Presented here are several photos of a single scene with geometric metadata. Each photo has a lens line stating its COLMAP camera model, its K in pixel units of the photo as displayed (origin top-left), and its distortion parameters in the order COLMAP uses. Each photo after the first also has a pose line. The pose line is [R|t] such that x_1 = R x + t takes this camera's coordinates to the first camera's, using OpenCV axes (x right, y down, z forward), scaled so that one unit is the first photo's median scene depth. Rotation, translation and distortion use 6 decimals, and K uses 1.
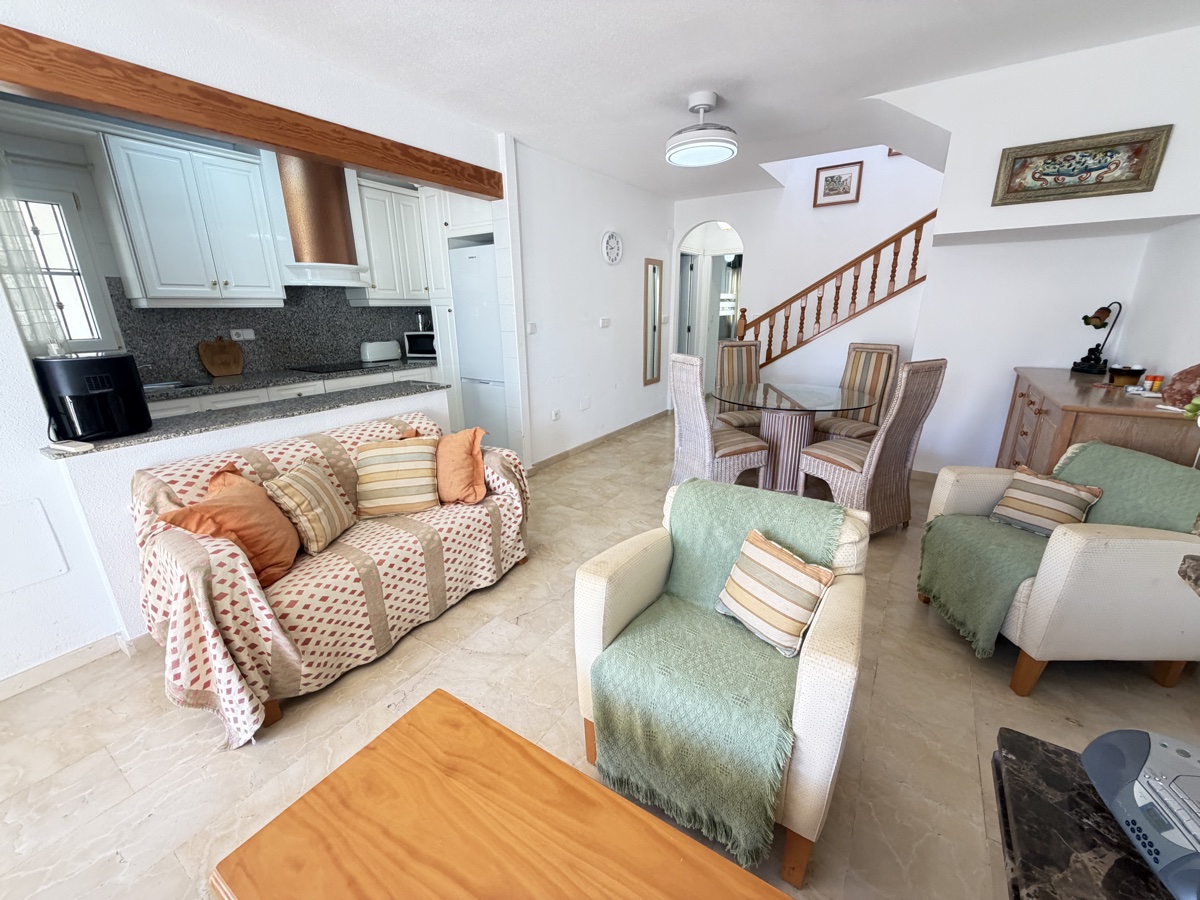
lens RADIAL K [[479.3, 0, 598.0], [0, 479.3, 451.9], [0, 0, 1]] dist [0.001091, -0.000429]
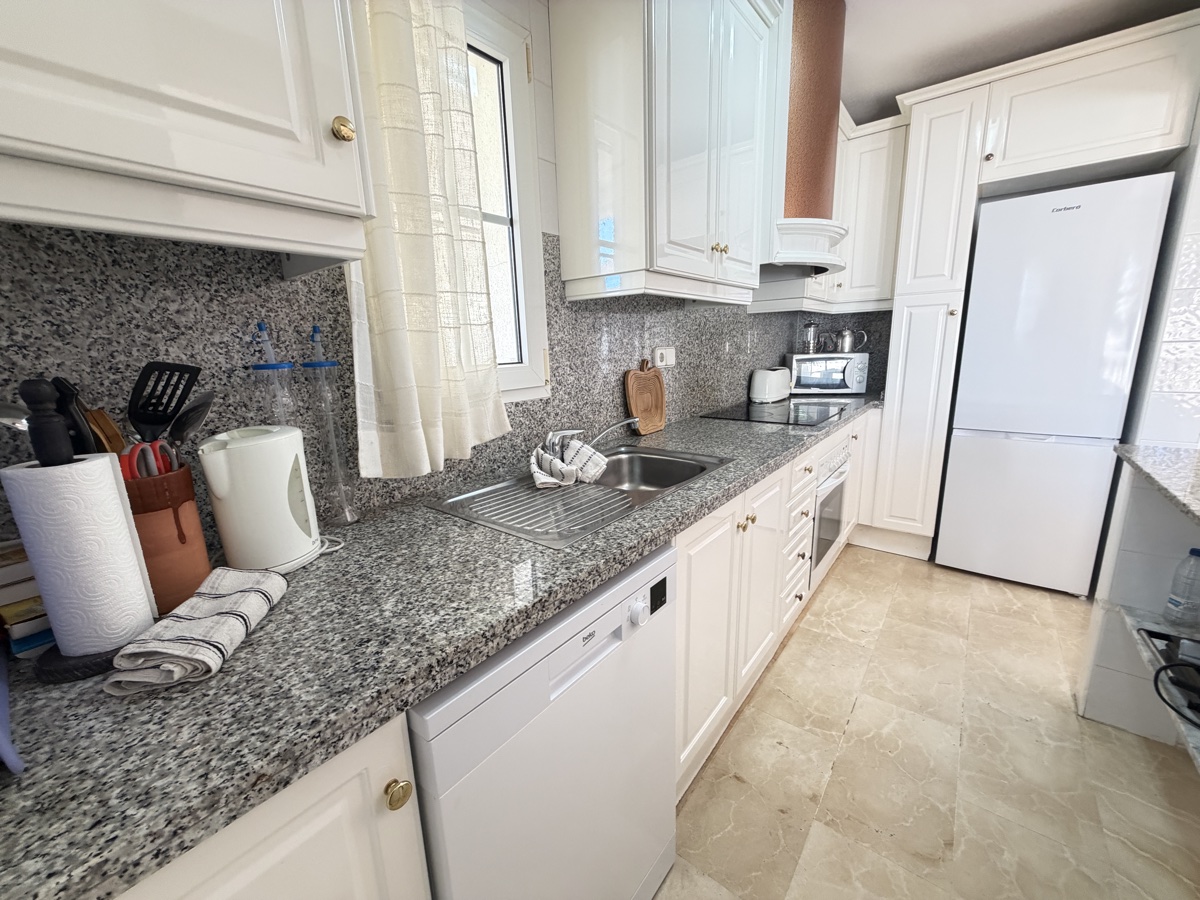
lens RADIAL K [[479.3, 0, 598.0], [0, 479.3, 451.9], [0, 0, 1]] dist [0.001091, -0.000429]
pose [[0.995780, -0.001153, -0.091765, -0.768834], [-0.005376, 0.997471, -0.070869, -0.097361], [0.091615, 0.071063, 0.993256, 0.457958]]
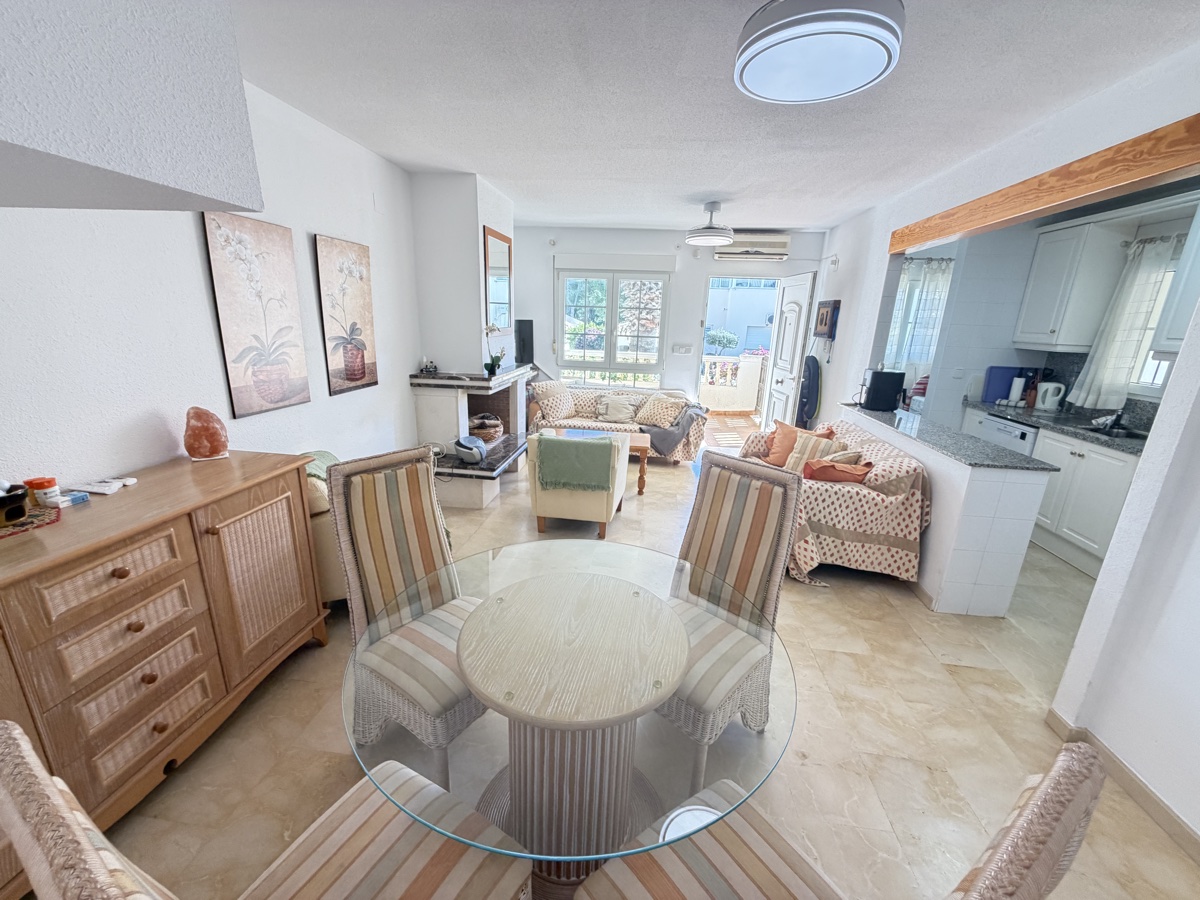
lens RADIAL K [[479.3, 0, 598.0], [0, 479.3, 451.9], [0, 0, 1]] dist [0.001091, -0.000429]
pose [[-0.898936, 0.102684, -0.425875, 0.493754], [-0.147241, 0.844766, 0.514480, -0.401966], [0.412594, 0.525191, -0.744272, 1.131938]]
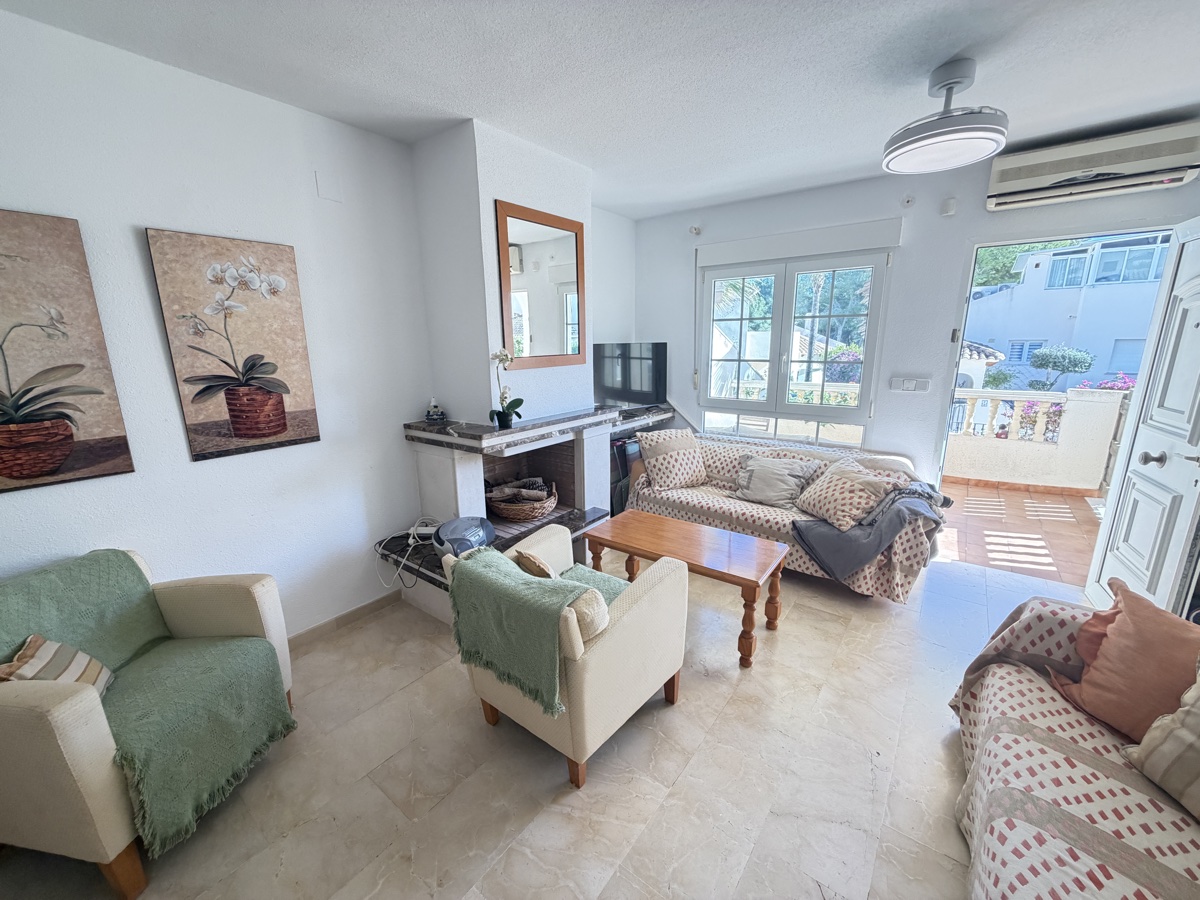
lens RADIAL K [[479.3, 0, 598.0], [0, 479.3, 451.9], [0, 0, 1]] dist [0.001091, -0.000429]
pose [[-0.997143, 0.008587, 0.075045, 0.040729], [0.044821, 0.866970, 0.496340, -0.268364], [-0.060800, 0.498286, -0.864878, 0.752389]]
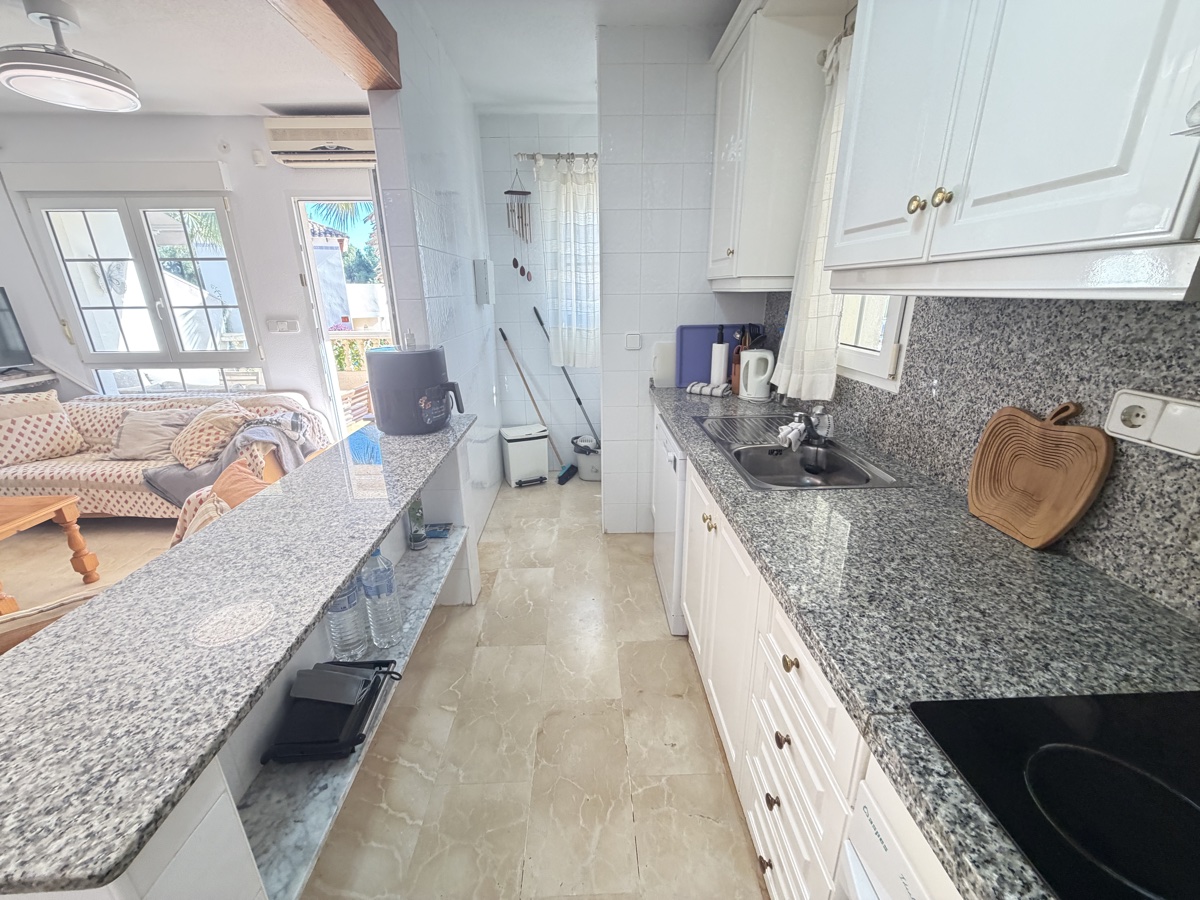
lens RADIAL K [[479.3, 0, 598.0], [0, 479.3, 451.9], [0, 0, 1]] dist [0.001091, -0.000429]
pose [[-0.819723, 0.203870, -0.535249, -0.419243], [-0.144087, 0.831054, 0.537205, -0.312927], [0.554340, 0.517481, -0.651859, 1.010304]]
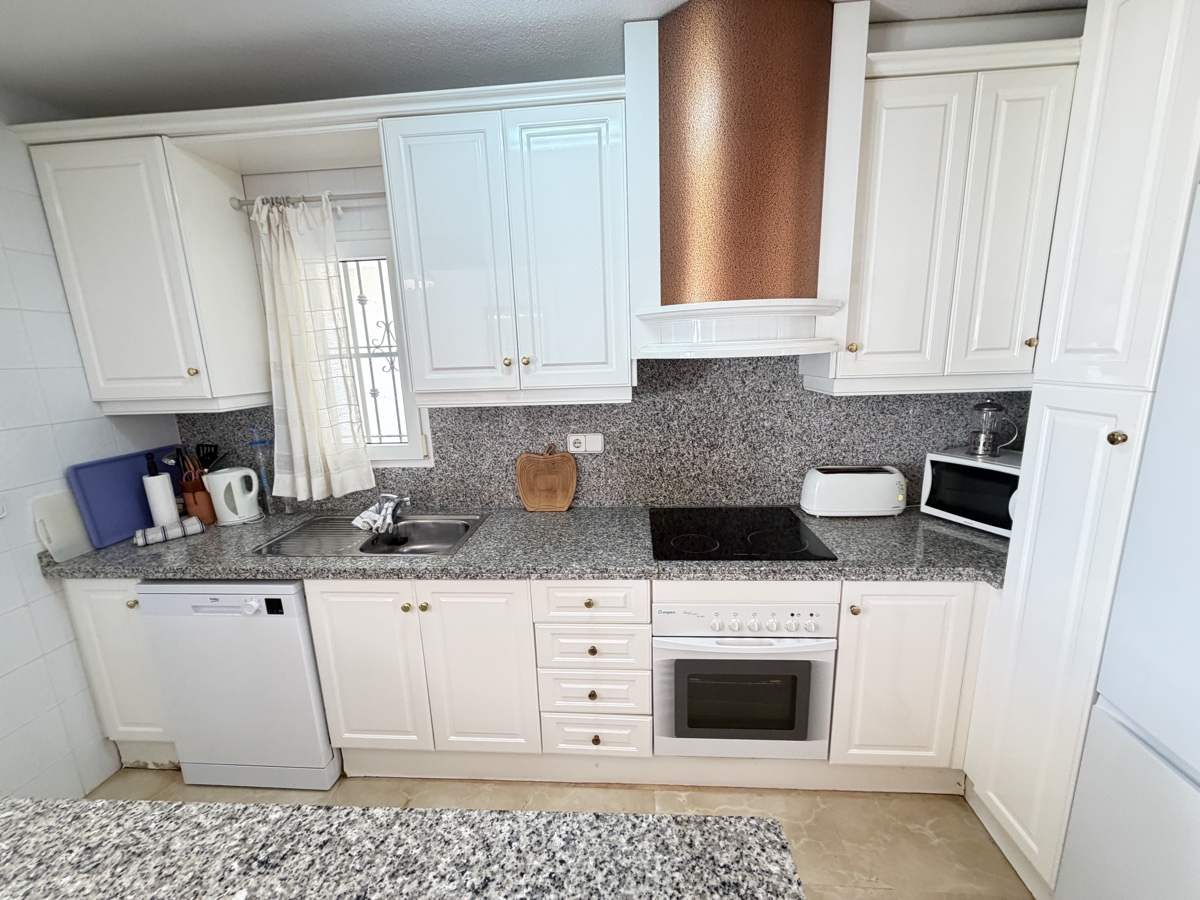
lens RADIAL K [[479.3, 0, 598.0], [0, 479.3, 451.9], [0, 0, 1]] dist [0.001091, -0.000429]
pose [[0.484893, 0.173744, -0.857142, -0.253993], [-0.224906, 0.971879, 0.069770, -0.277579], [0.845160, 0.158945, 0.510334, 0.731061]]
